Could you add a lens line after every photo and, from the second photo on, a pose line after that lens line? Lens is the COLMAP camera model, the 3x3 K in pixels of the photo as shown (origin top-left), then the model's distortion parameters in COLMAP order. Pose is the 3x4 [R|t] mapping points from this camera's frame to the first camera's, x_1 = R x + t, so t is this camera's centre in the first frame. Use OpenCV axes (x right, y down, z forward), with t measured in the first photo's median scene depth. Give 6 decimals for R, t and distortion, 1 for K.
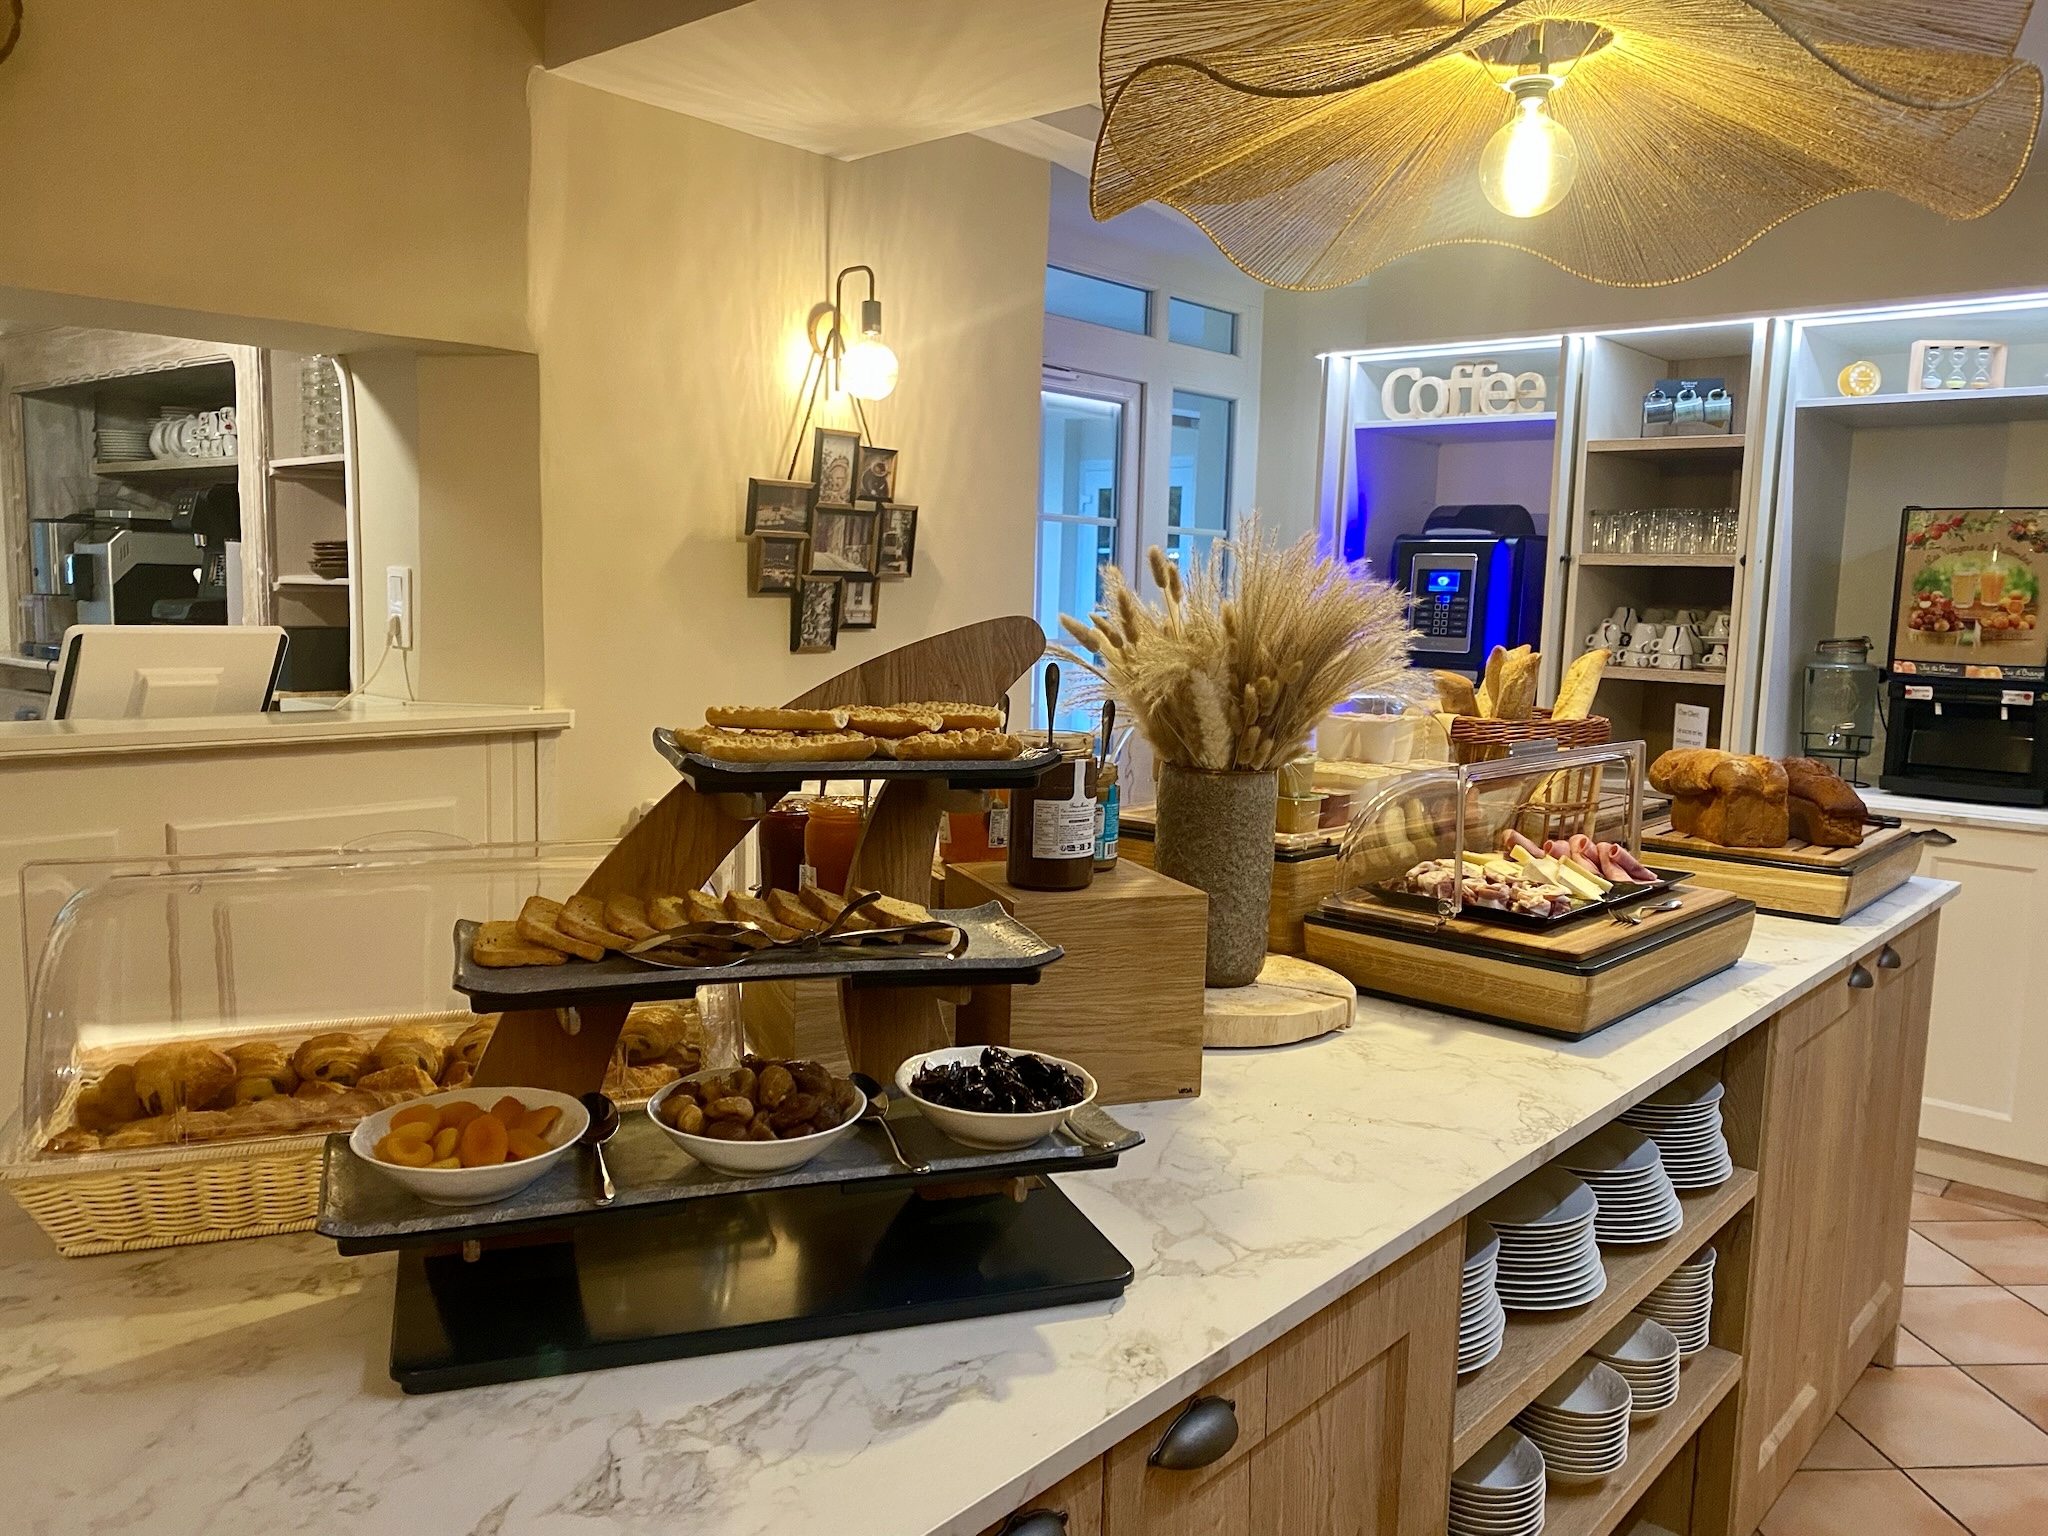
lens RADIAL K [[1568.1, 0, 1024.7], [0, 1568.1, 772.2], [0, 0, 1]] dist [0.043550, -0.043953]
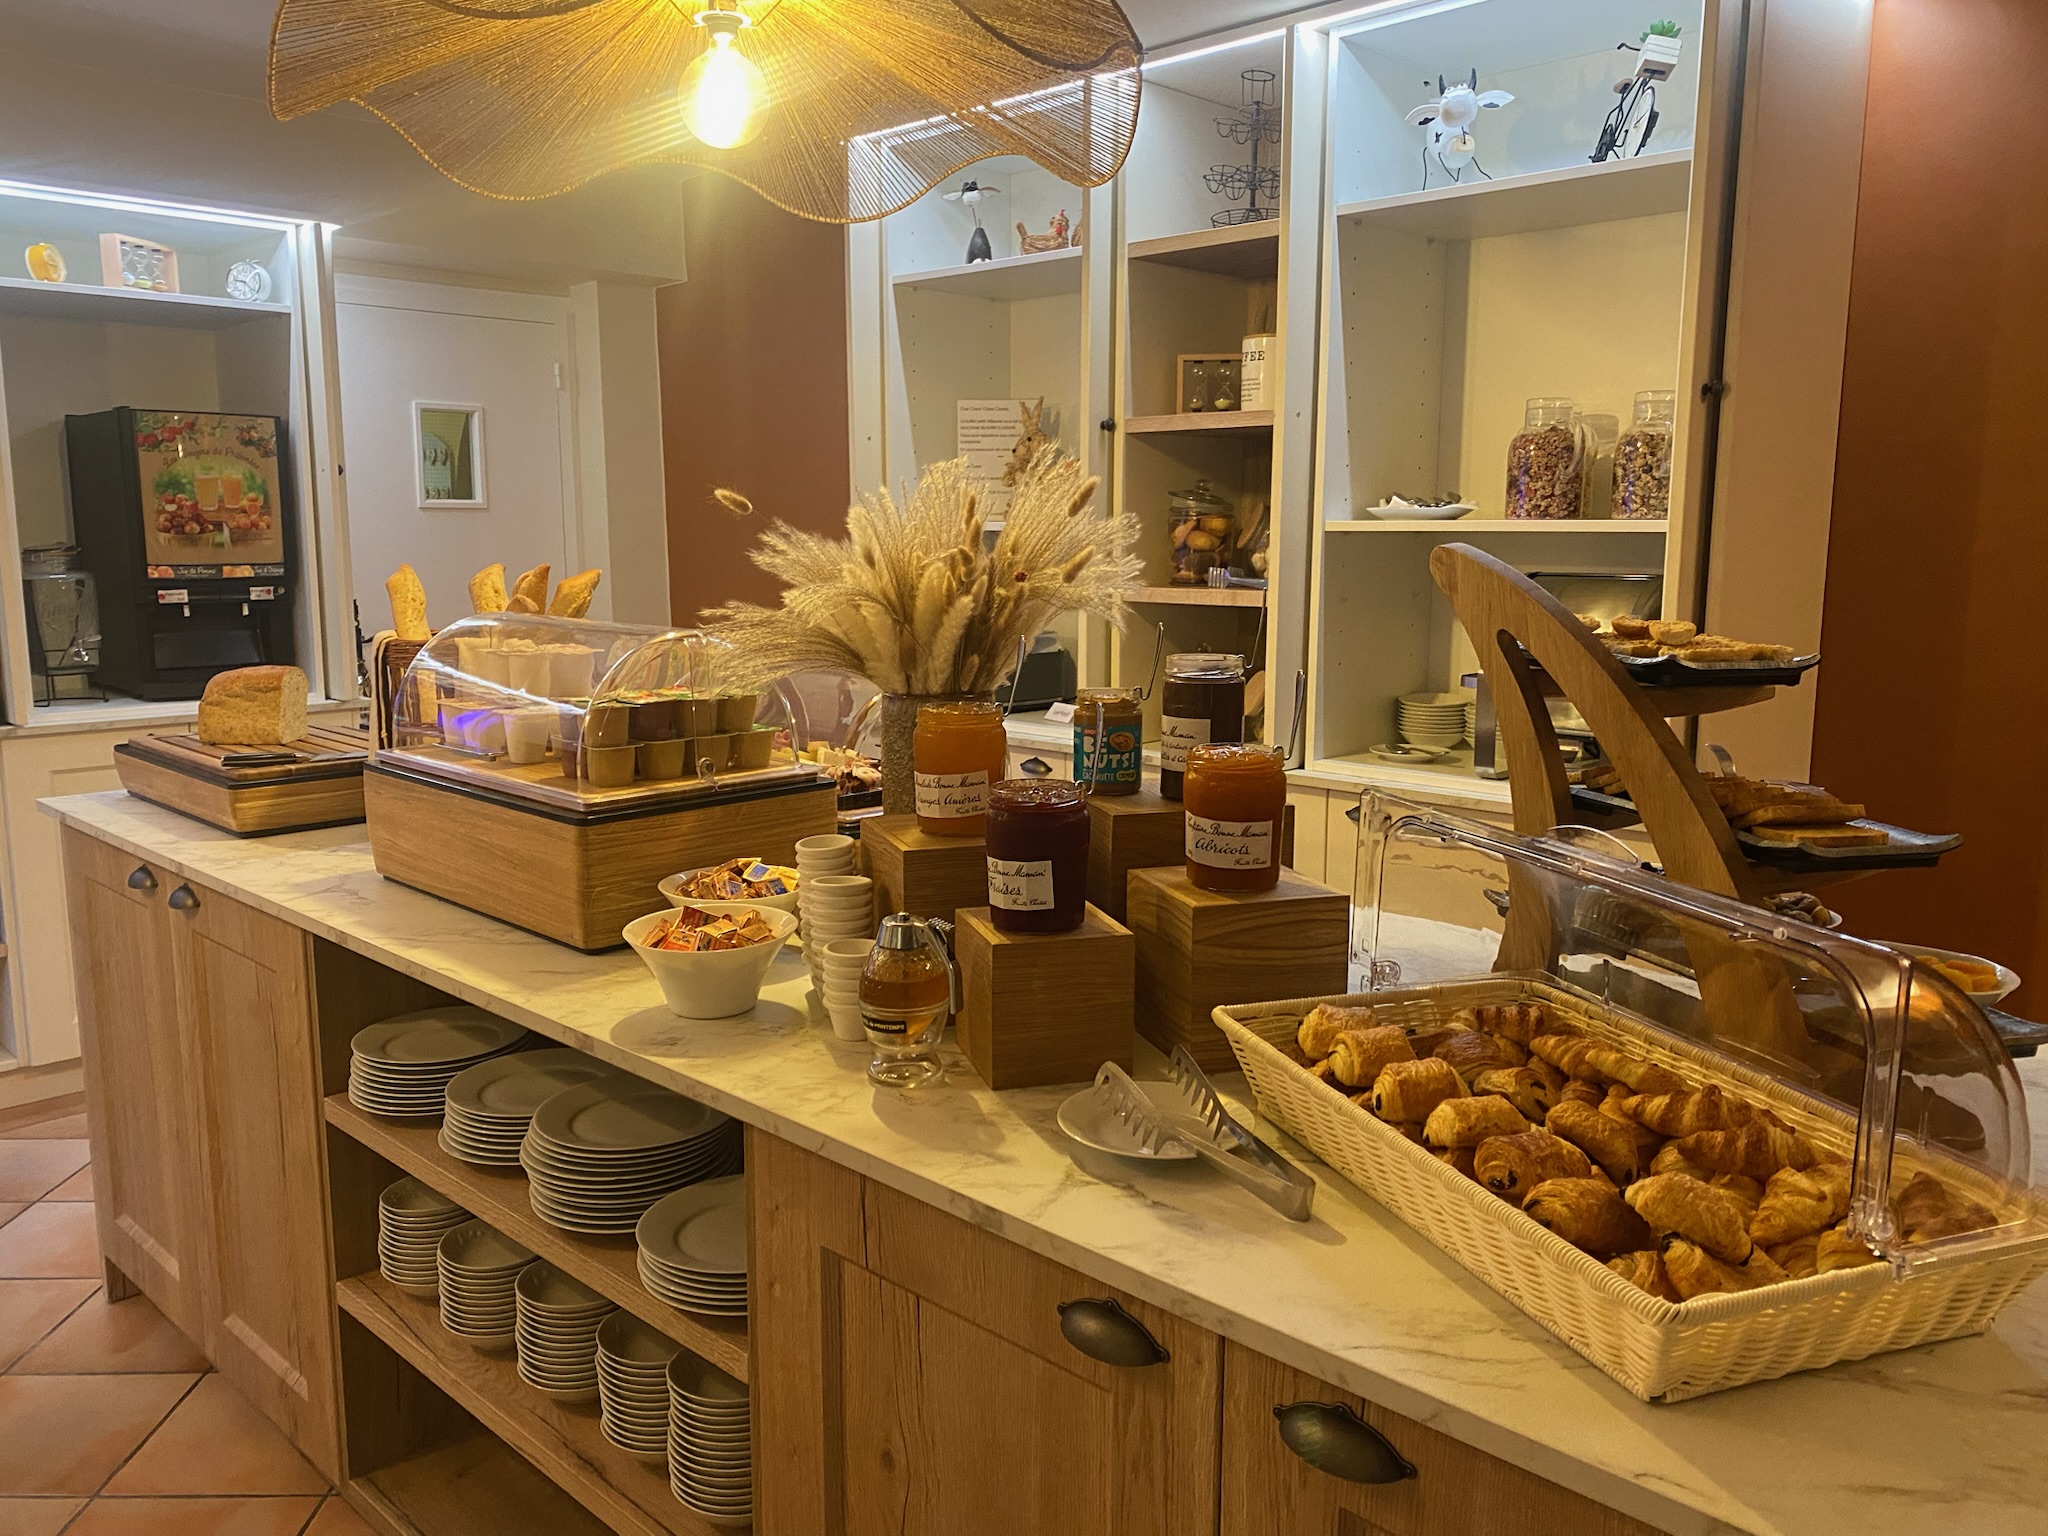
lens RADIAL K [[1568.1, 0, 1024.7], [0, 1568.1, 772.2], [0, 0, 1]] dist [0.043550, -0.043953]
pose [[0.060210, -0.183936, 0.981092, -0.418749], [0.117436, 0.977355, 0.176029, -0.056236], [-0.991254, 0.104617, 0.080447, 0.409308]]
